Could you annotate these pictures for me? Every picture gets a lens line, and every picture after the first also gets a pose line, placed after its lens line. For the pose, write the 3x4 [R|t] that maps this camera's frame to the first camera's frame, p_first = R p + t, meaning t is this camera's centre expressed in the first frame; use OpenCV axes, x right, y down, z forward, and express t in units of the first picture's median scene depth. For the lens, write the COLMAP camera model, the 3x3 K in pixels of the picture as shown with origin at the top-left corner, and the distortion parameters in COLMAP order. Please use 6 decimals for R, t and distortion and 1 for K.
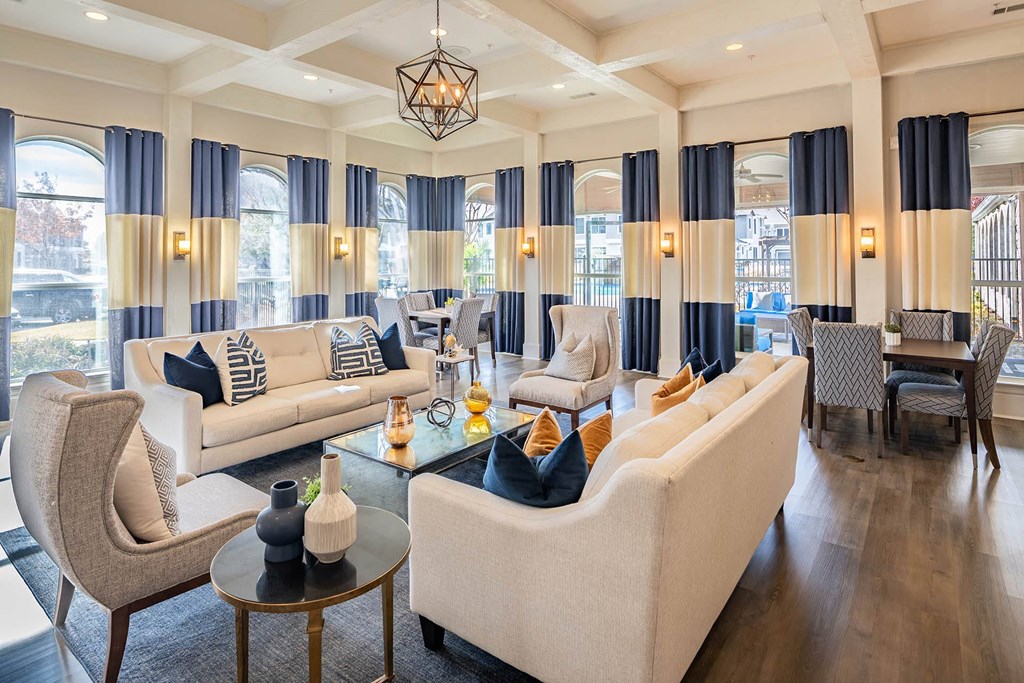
lens RADIAL K [[553.1, 0, 508.4], [0, 553.1, 249.5], [0, 0, 1]] dist [-0.000327, -0.001209]
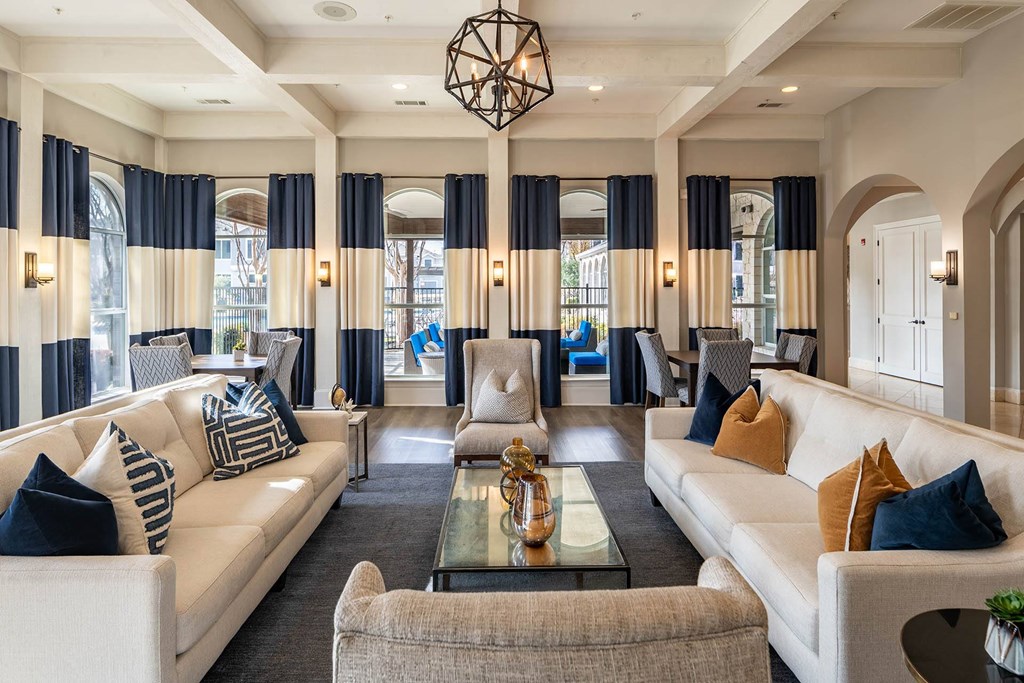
lens RADIAL K [[559.9, 0, 510.4], [0, 559.9, 288.1], [0, 0, 1]] dist [-0.016022, -0.000575]
pose [[0.780556, 0.000767, 0.625085, -0.373762], [-0.011073, 0.999859, 0.012599, 0.006060], [-0.624988, -0.016756, 0.780455, 0.249387]]
